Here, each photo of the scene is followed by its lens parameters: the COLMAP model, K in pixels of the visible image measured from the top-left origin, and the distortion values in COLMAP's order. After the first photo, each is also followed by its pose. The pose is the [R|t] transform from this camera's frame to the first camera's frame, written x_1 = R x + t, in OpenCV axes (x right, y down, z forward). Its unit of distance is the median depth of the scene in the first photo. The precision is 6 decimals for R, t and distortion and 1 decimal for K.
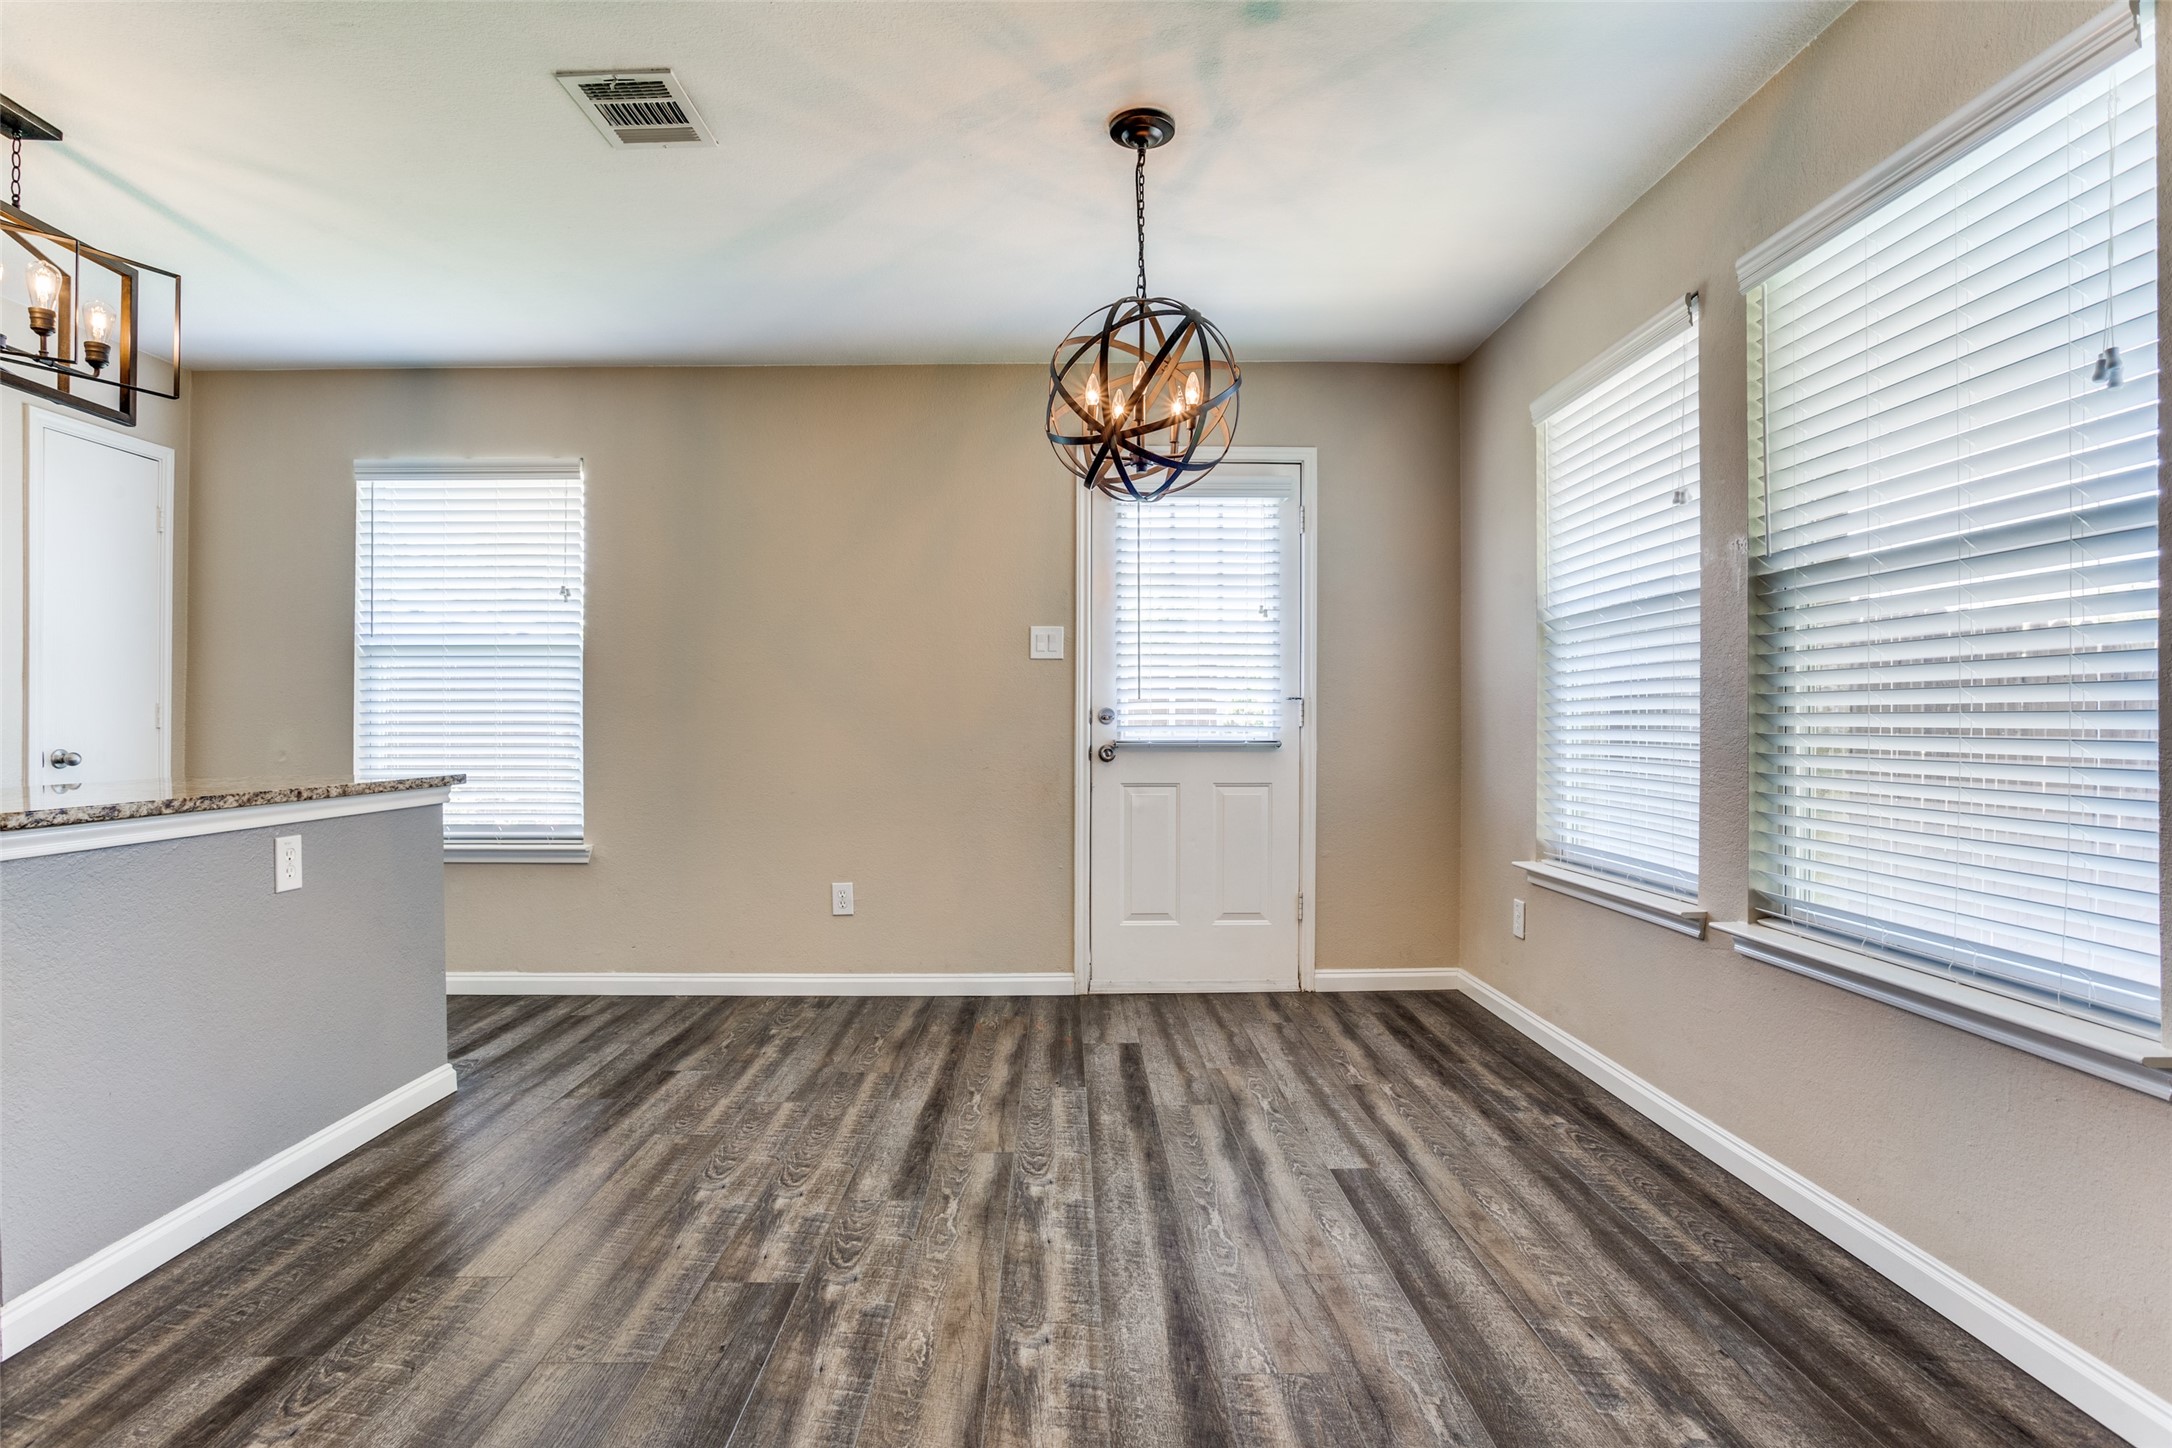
lens RADIAL K [[1062.6, 0, 1062.8], [0, 1062.6, 721.1], [0, 0, 1]] dist [-0.043502, 0.025615]
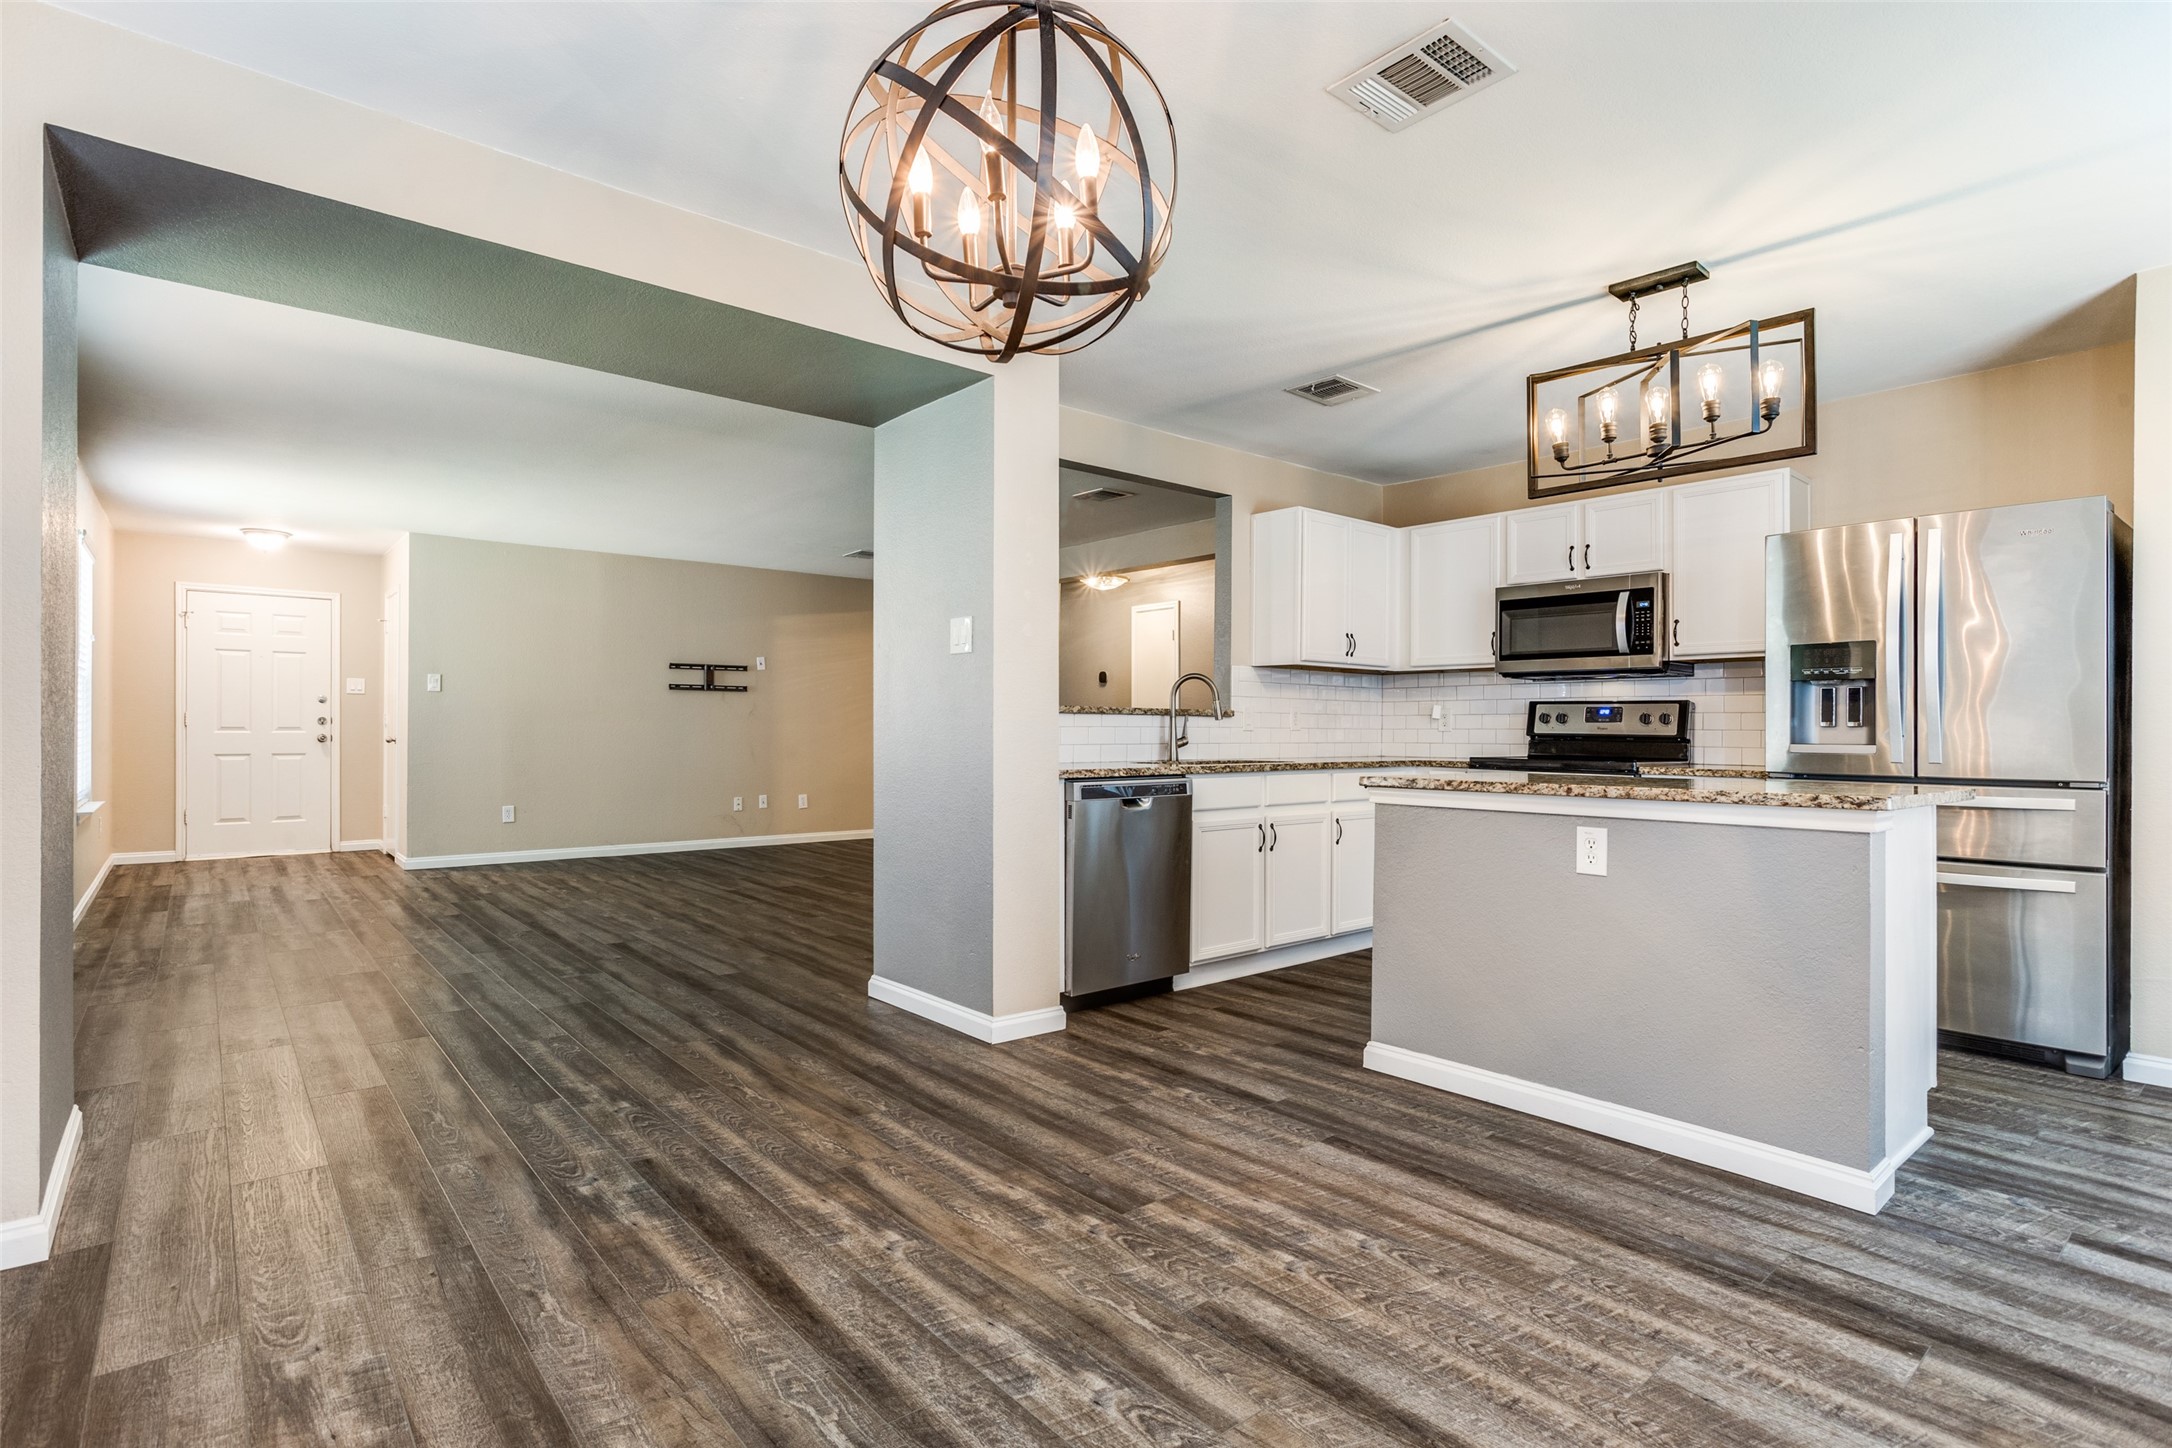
lens RADIAL K [[1060.2, 0, 1078.8], [0, 1060.2, 726.6], [0, 0, 1]] dist [-0.041442, 0.023437]
pose [[-0.762541, -0.002016, -0.646937, 0.441133], [-0.000004, 0.999995, -0.003111, 0.002644], [0.646940, -0.002369, -0.762537, 1.528086]]
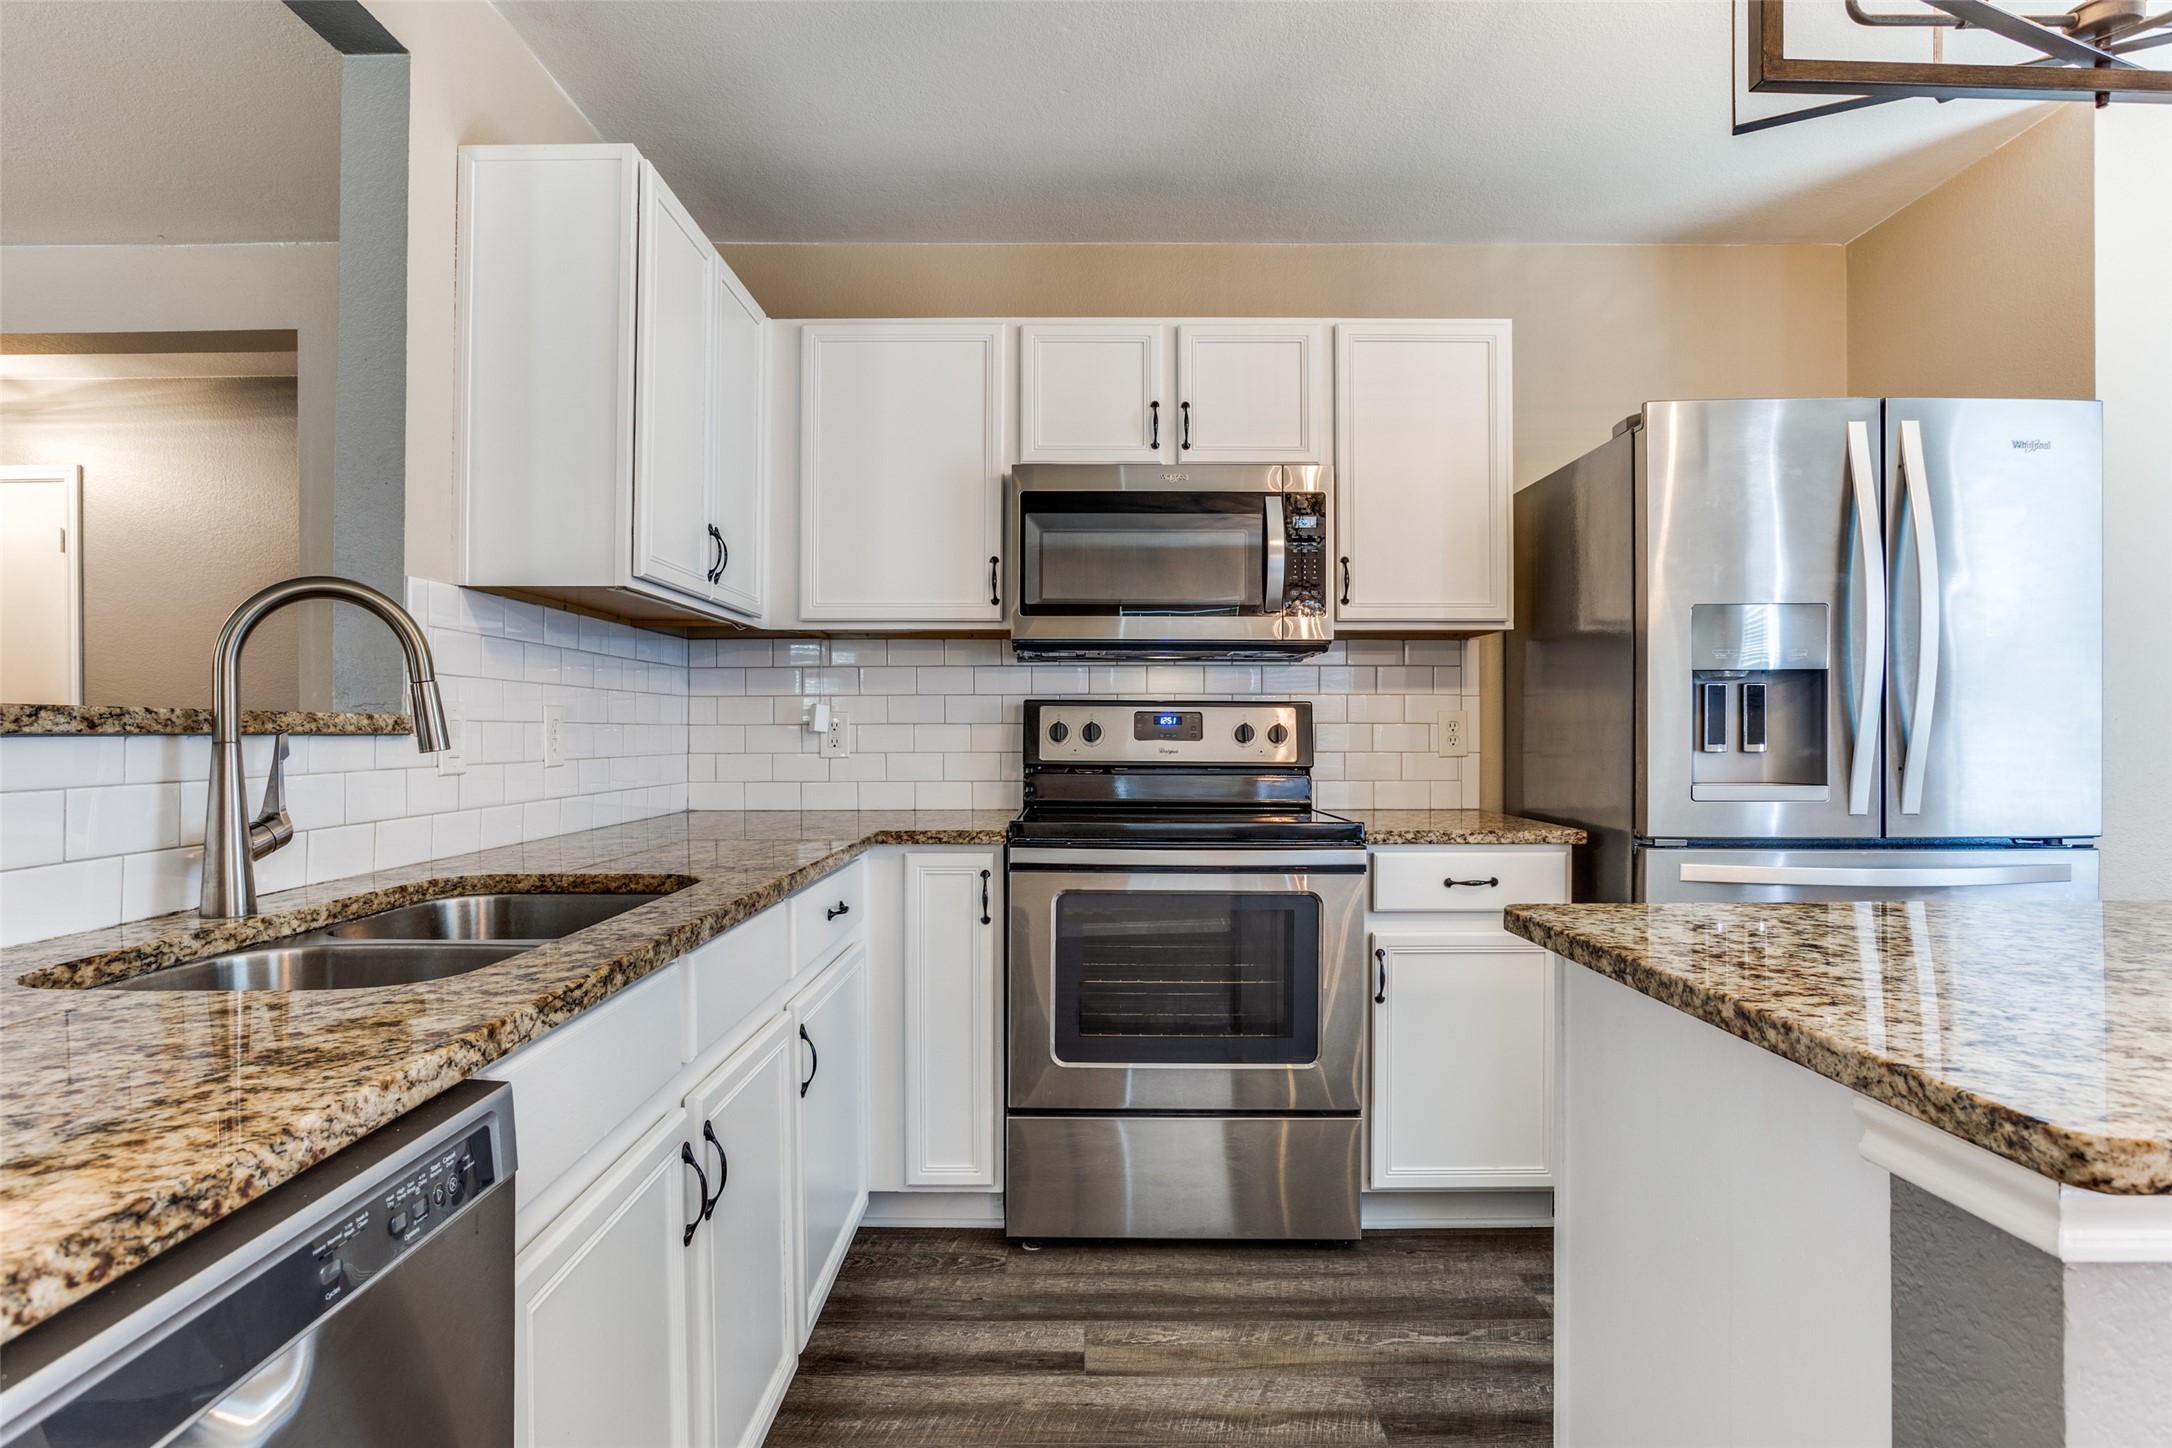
lens RADIAL K [[1153.0, 0, 1086.0], [0, 1153.0, 724.0], [0, 0, 1]] dist [-0.053417, 0.028031]
pose [[-0.003833, -0.001890, -0.999991, -0.470617], [0.005316, 0.999984, -0.001910, -0.028164], [0.999979, -0.005324, -0.003823, 0.503498]]
